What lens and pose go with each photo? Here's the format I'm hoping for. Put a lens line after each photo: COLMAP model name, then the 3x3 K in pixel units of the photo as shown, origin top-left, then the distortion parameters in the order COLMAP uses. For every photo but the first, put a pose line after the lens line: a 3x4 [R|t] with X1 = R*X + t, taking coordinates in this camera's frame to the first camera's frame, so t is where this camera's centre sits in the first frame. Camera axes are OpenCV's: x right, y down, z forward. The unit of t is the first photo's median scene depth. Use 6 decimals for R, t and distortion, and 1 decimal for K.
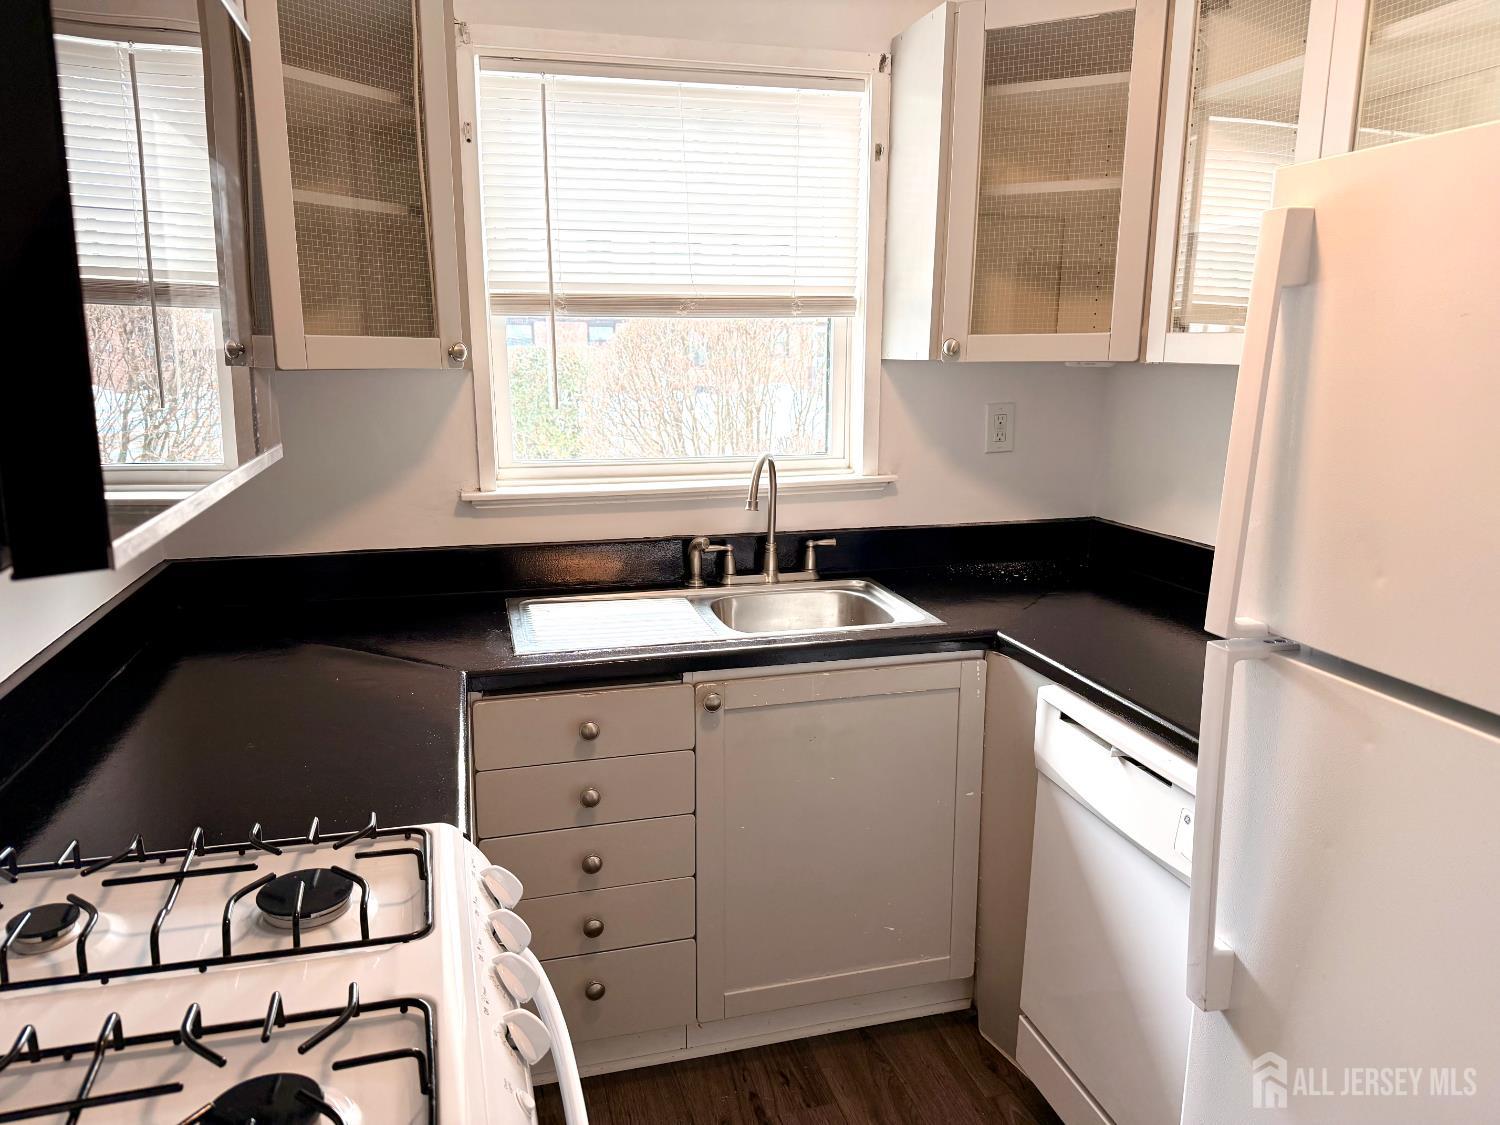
lens RADIAL K [[1065.0, 0, 750.0], [0, 1065.0, 562.5], [0, 0, 1]] dist [0.126600, -0.131087]
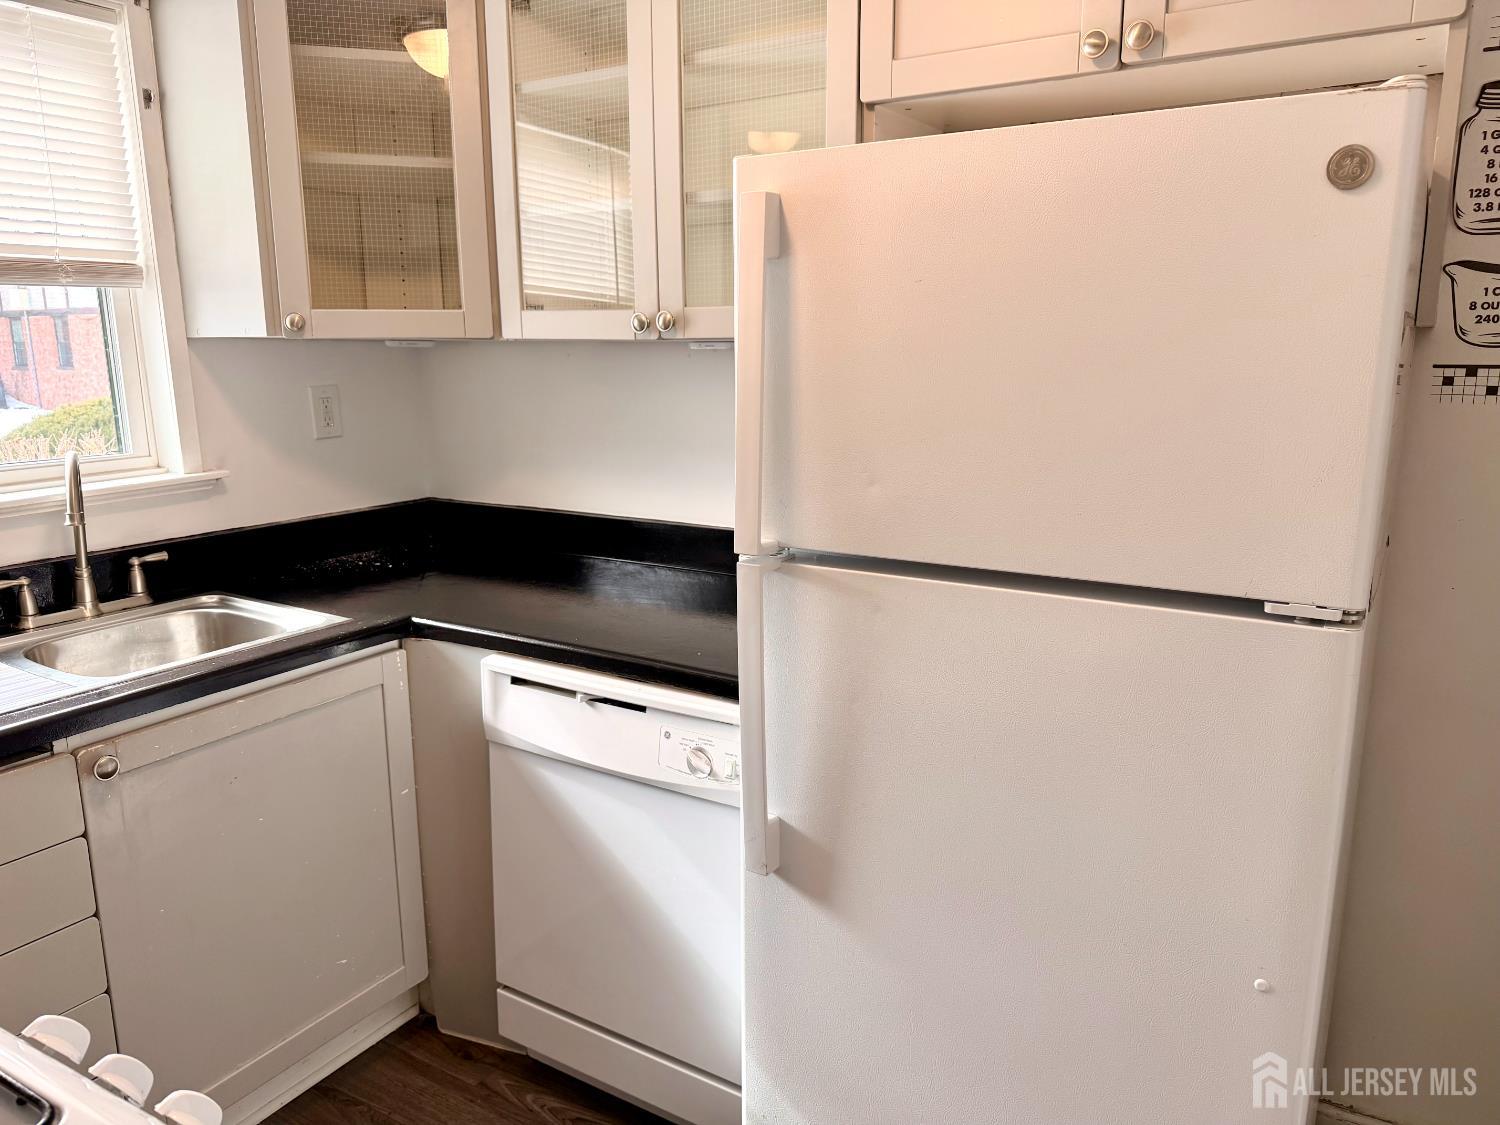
lens RADIAL K [[1060.7, 0, 745.0], [0, 1060.7, 556.1], [0, 0, 1]] dist [0.136807, -0.194268]
pose [[0.730868, -0.141747, 0.667637, -0.174309], [0.145379, 0.988080, 0.050633, 0.004686], [-0.666856, 0.060054, 0.742763, 0.076100]]
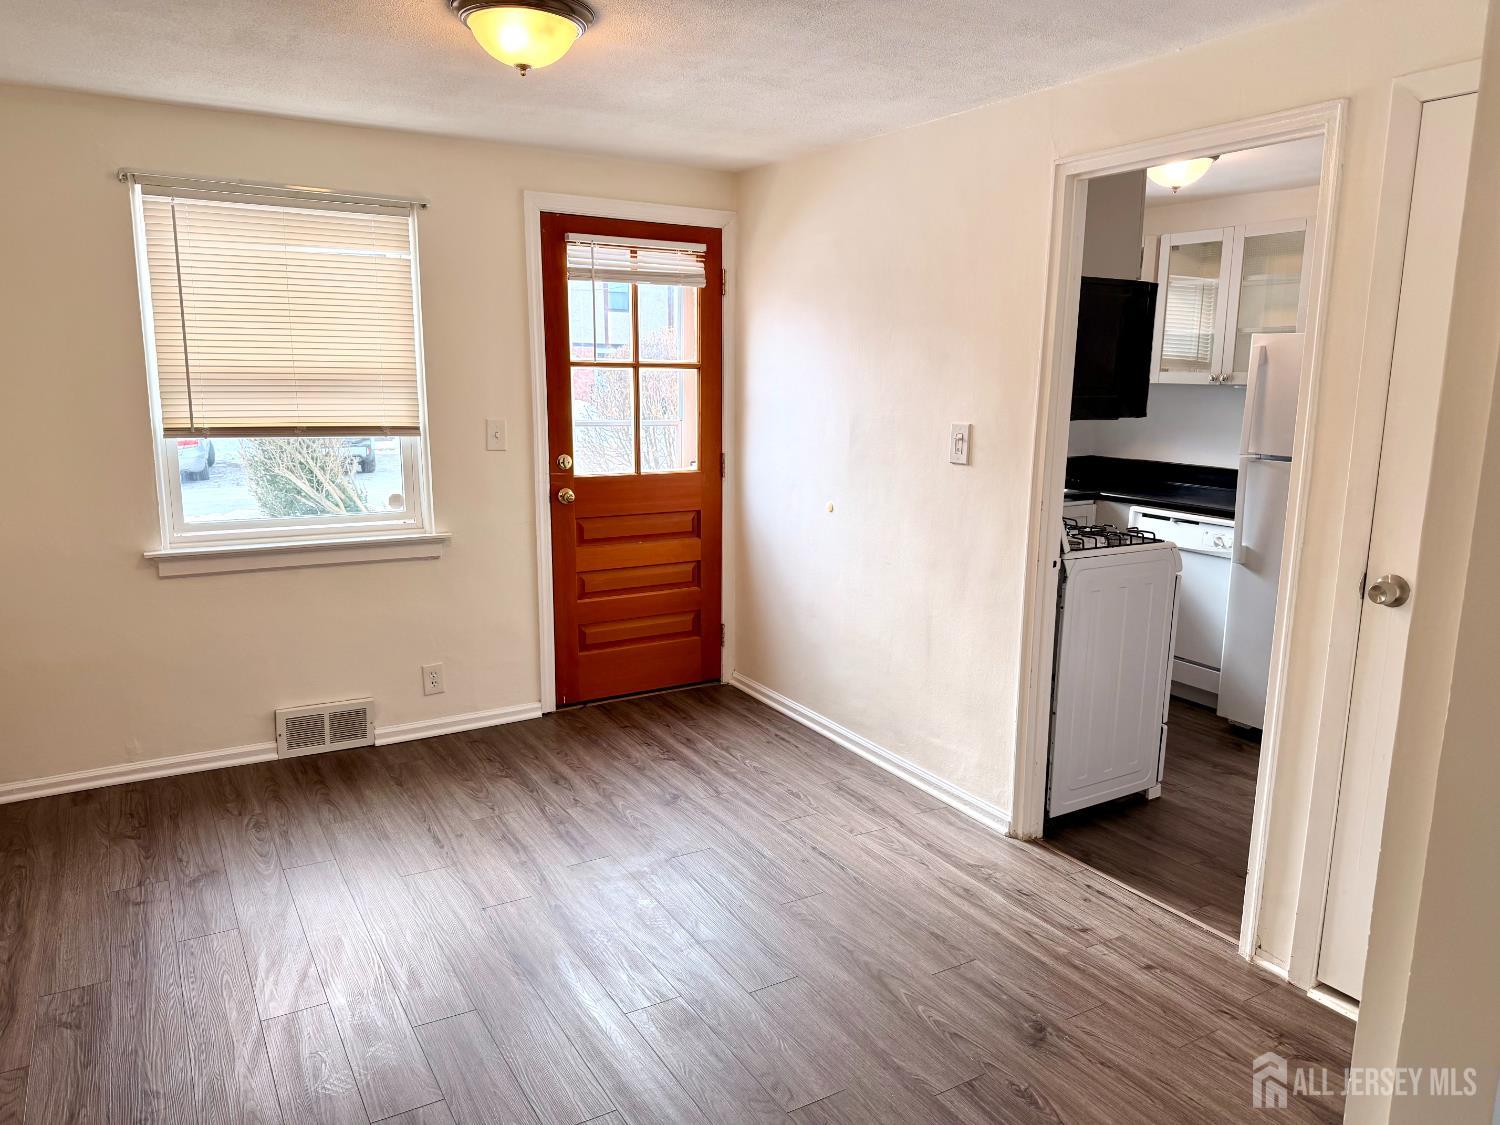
lens RADIAL K [[1066.2, 0, 750.0], [0, 1066.2, 562.5], [0, 0, 1]] dist [0.075933, -0.074093]
pose [[0.963063, -0.041821, 0.266010, -1.122821], [0.046994, 0.998809, -0.013109, 0.205491], [-0.265145, 0.025126, 0.963881, -1.075422]]
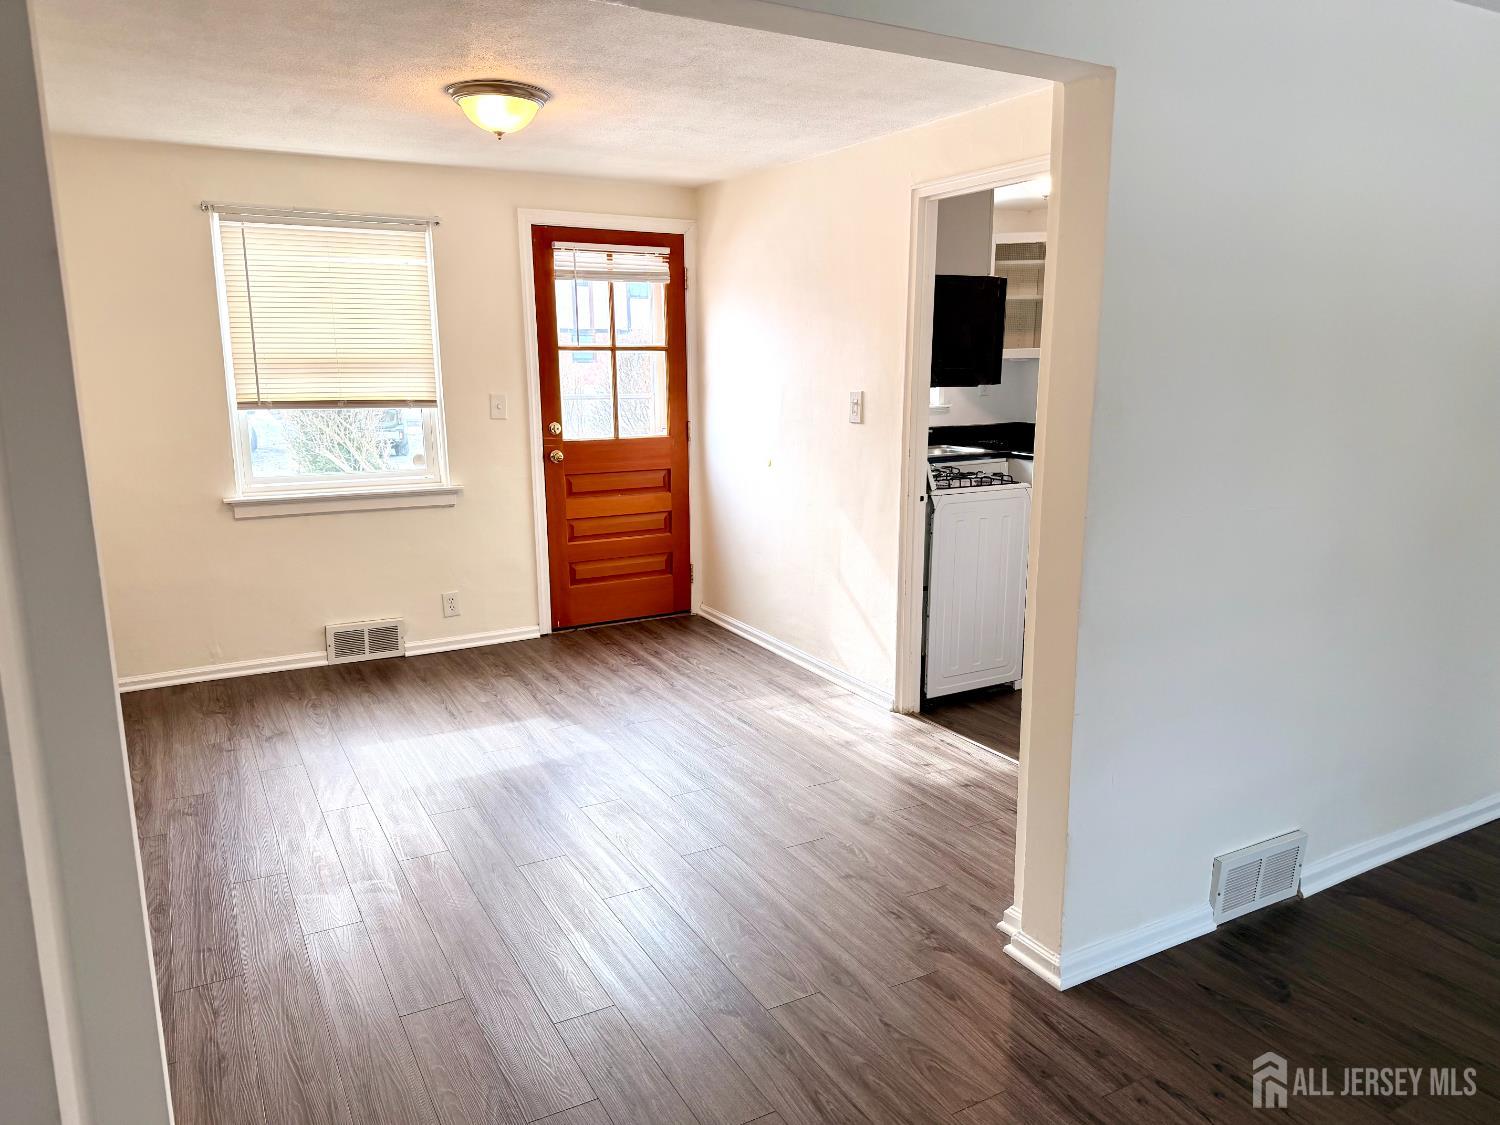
lens RADIAL K [[1060.7, 0, 745.0], [0, 1060.7, 556.1], [0, 0, 1]] dist [0.136807, -0.194268]
pose [[0.971037, -0.051937, 0.233215, -1.081677], [0.054927, 0.998470, -0.006340, 0.304666], [-0.232529, 0.018967, 0.972404, -1.529411]]
